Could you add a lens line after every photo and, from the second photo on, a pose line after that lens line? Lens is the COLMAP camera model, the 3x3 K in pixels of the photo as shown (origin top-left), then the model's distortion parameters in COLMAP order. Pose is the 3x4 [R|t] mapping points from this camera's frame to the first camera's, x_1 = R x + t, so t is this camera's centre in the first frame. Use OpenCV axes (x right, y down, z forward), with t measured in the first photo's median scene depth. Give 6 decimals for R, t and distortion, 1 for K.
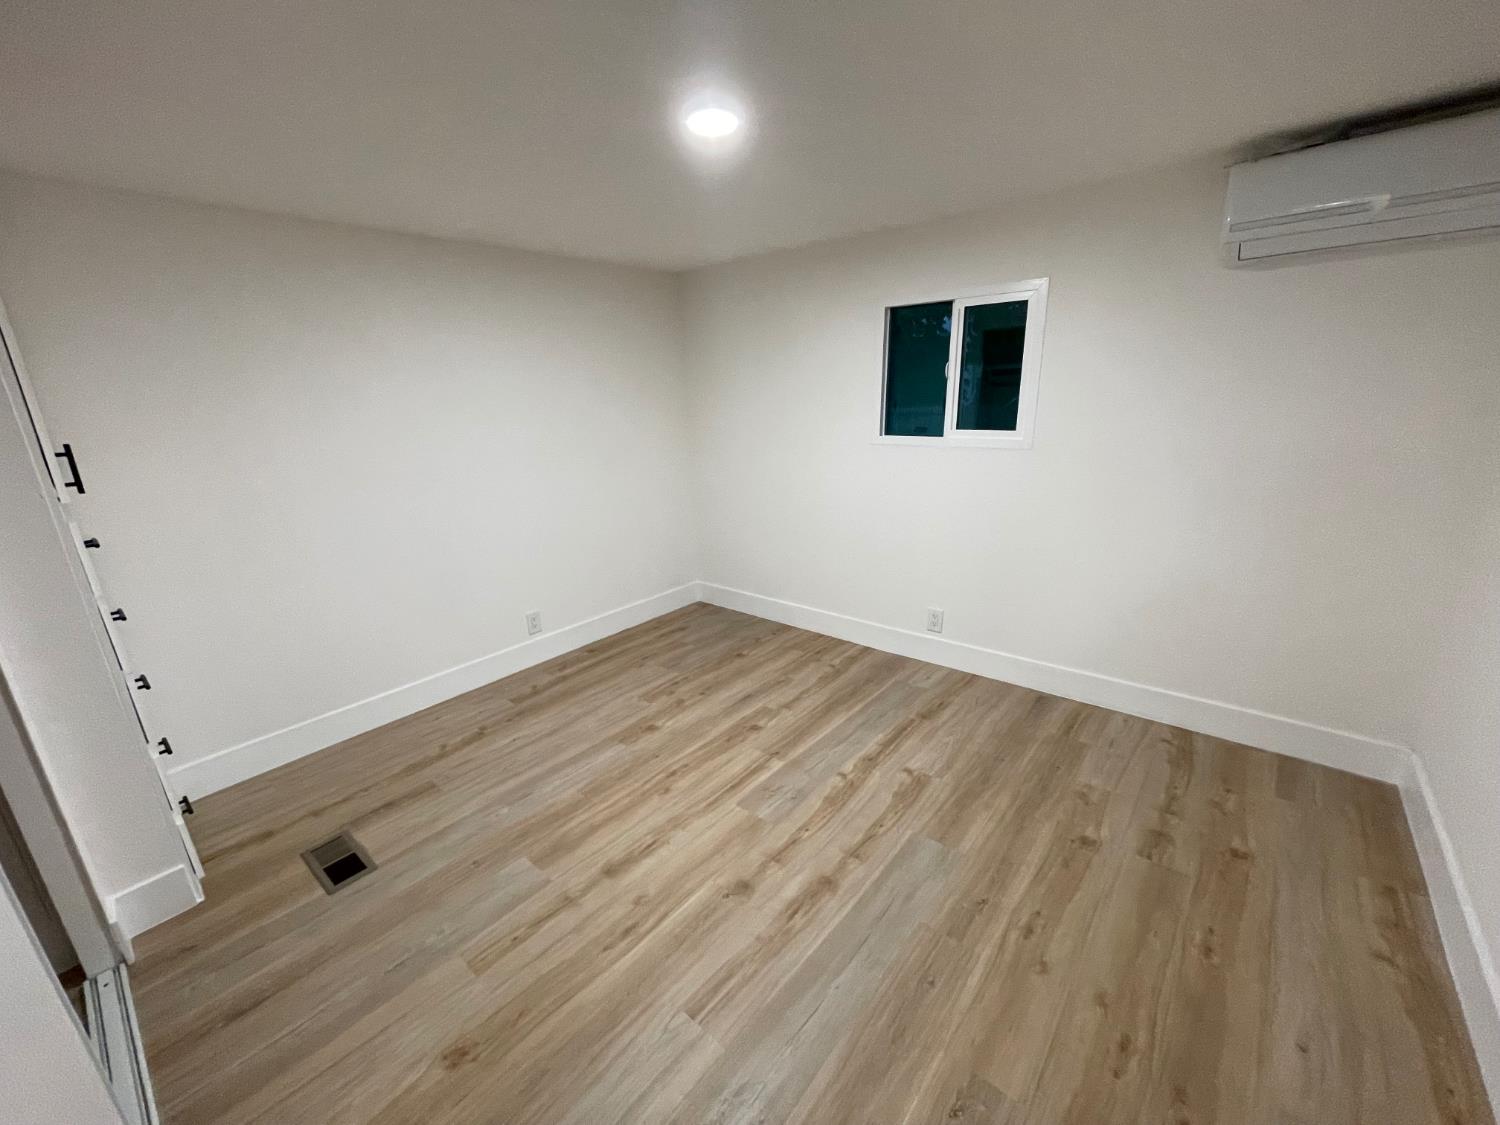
lens RADIAL K [[603.6, 0, 742.6], [0, 603.6, 569.7], [0, 0, 1]] dist [-0.005295, 0.000629]
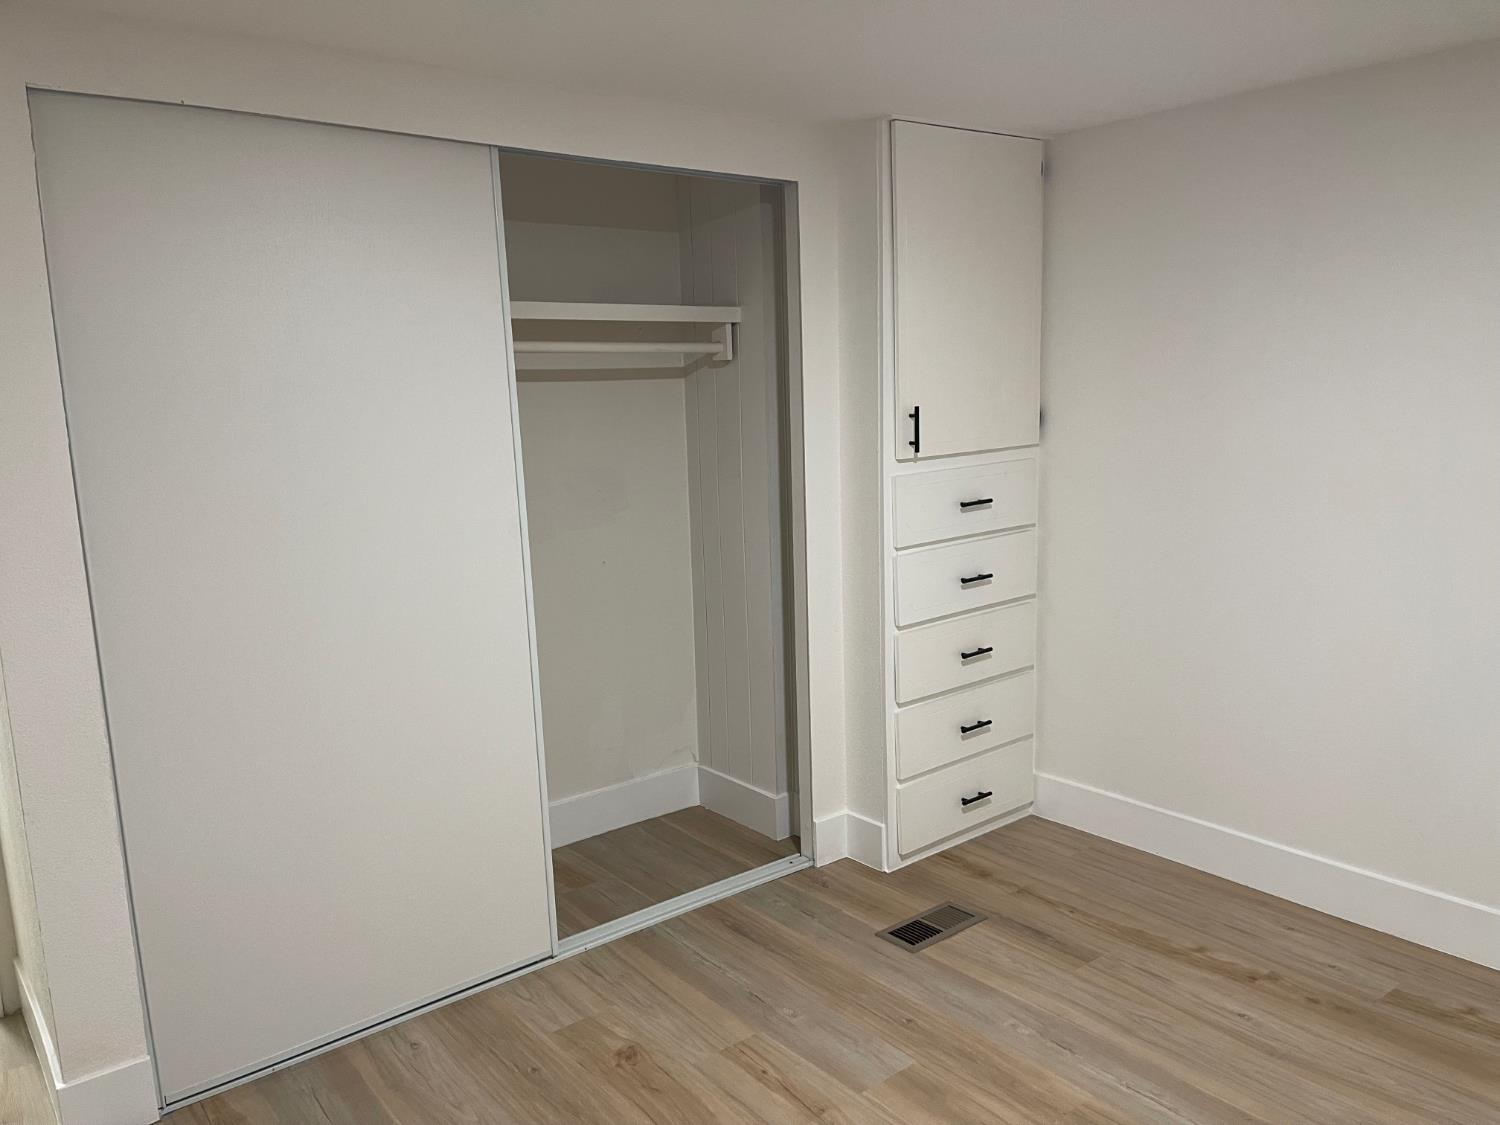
lens RADIAL K [[1135.7, 0, 757.3], [0, 1135.7, 562.3], [0, 0, 1]] dist [0.062519, -0.084857]
pose [[-0.171704, 0.207997, -0.962941, 0.689162], [-0.244113, 0.937990, 0.246136, -0.274362], [0.954425, 0.277329, -0.110281, 0.741076]]
